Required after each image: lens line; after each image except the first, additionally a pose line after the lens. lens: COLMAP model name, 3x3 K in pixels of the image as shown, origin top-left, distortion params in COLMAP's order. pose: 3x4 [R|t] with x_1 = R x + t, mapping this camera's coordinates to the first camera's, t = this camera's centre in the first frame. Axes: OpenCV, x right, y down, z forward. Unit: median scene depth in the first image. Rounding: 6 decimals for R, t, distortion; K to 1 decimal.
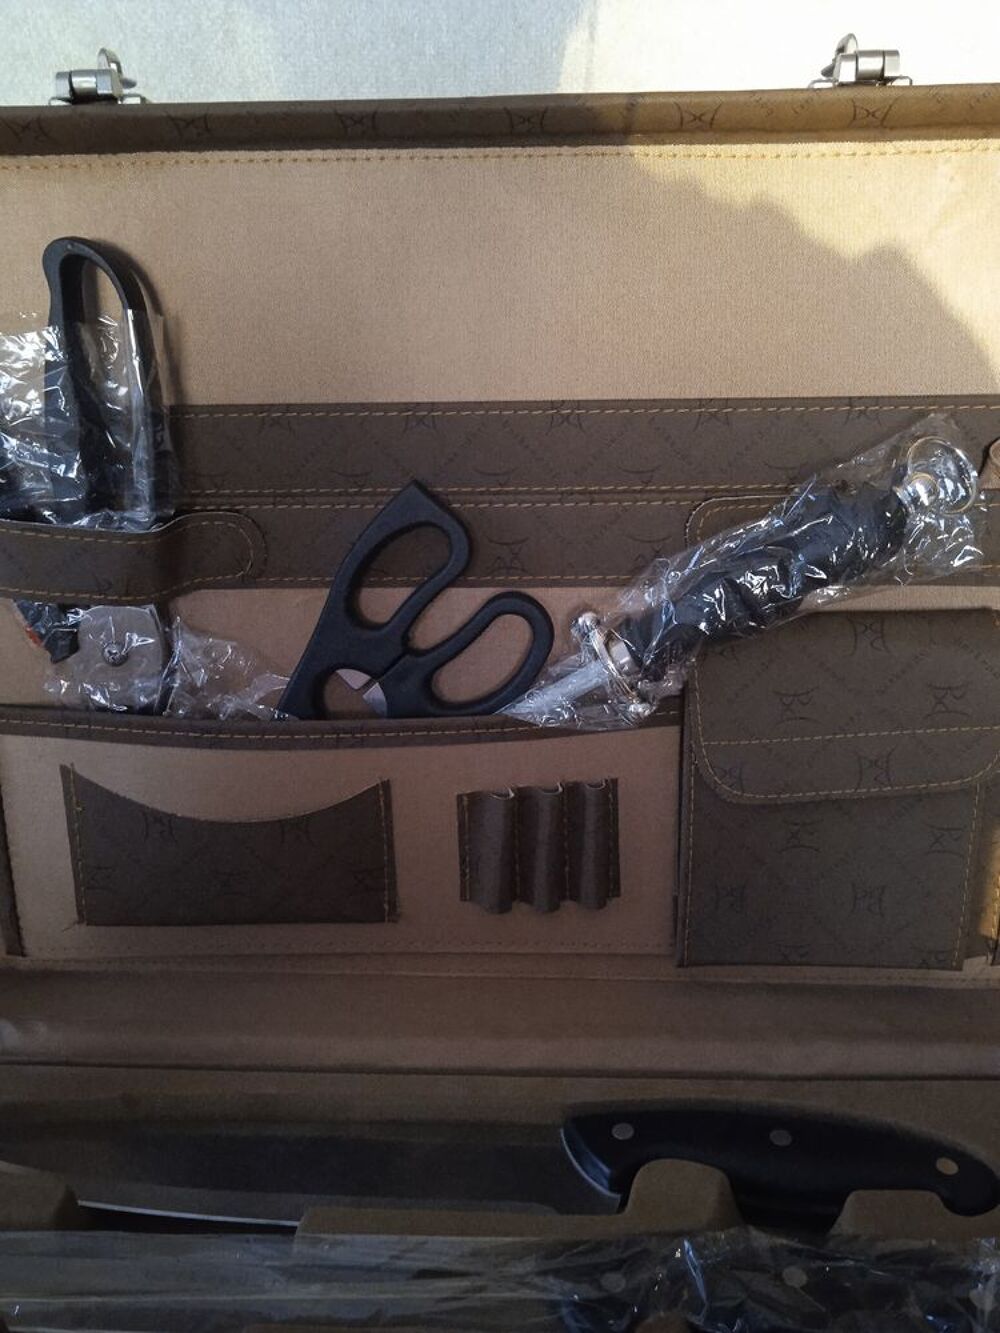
lens RADIAL K [[1116.2, 0, 504.1], [0, 1116.2, 668.2], [0, 0, 1]] dist [0.033844, -0.040812]
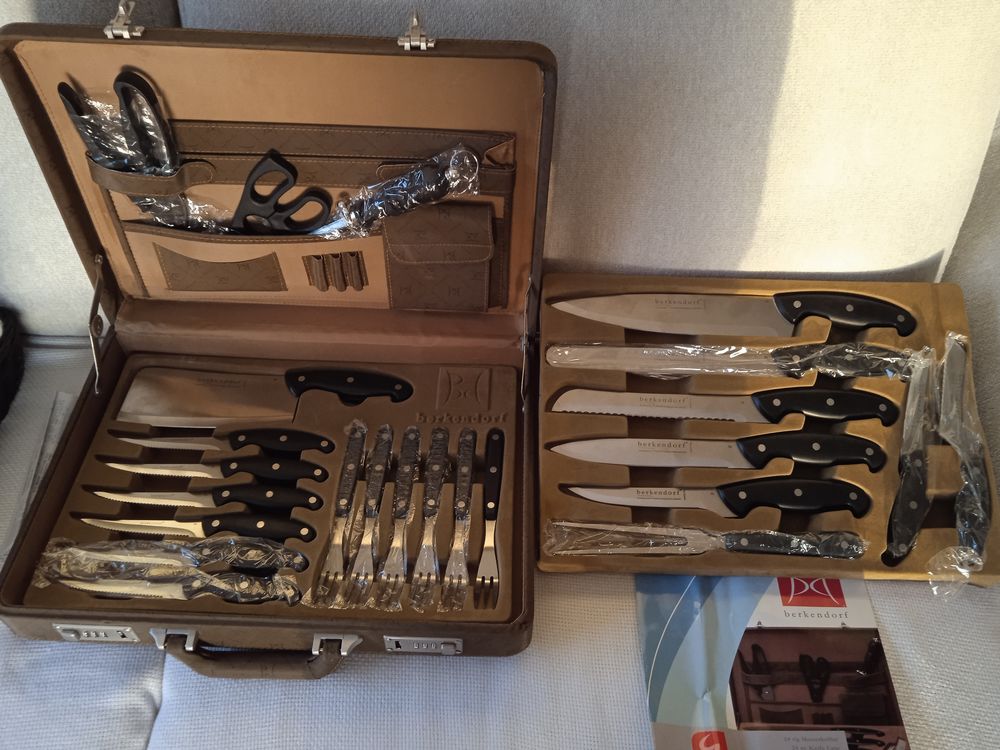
lens RADIAL K [[837.3, 0, 500.0], [0, 837.3, 375.0], [0, 0, 1]] dist [0.033844, -0.040812]
pose [[0.999057, 0.013826, 0.041150, 0.370972], [-0.033768, 0.843201, 0.536537, -0.779798], [-0.027280, -0.537421, 0.842873, -0.924889]]
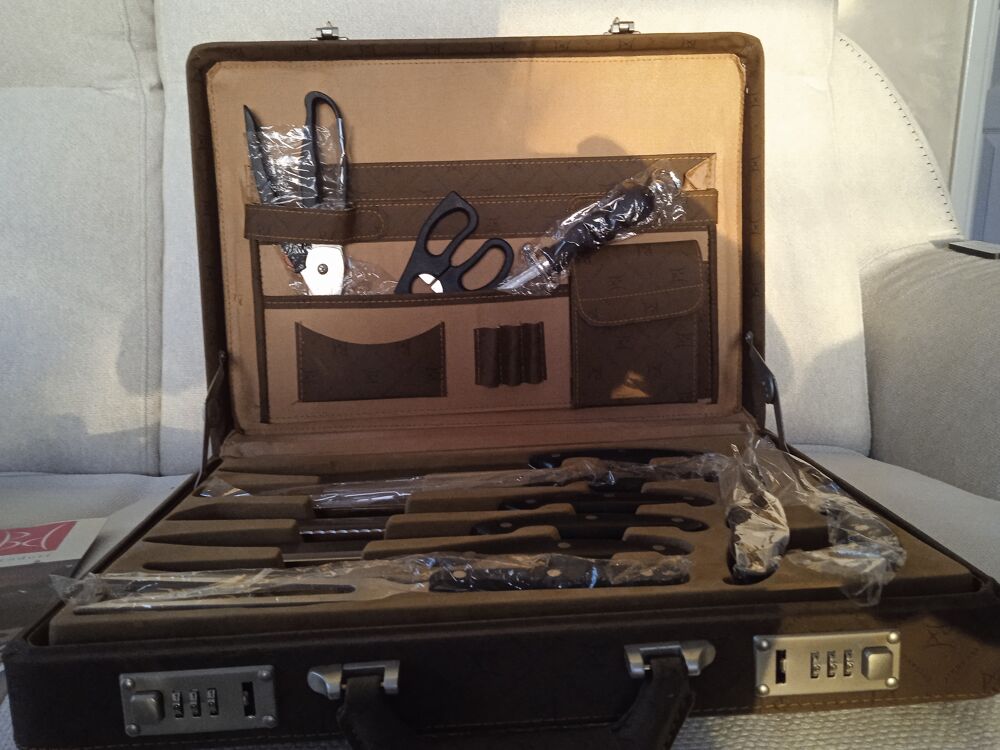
lens RADIAL K [[837.3, 0, 500.0], [0, 837.3, 375.0], [0, 0, 1]] dist [0.033844, -0.040812]
pose [[0.994706, -0.033915, 0.096999, -0.160861], [0.049579, 0.985223, -0.163943, 0.496260], [-0.090005, 0.167884, 0.981689, -0.671602]]
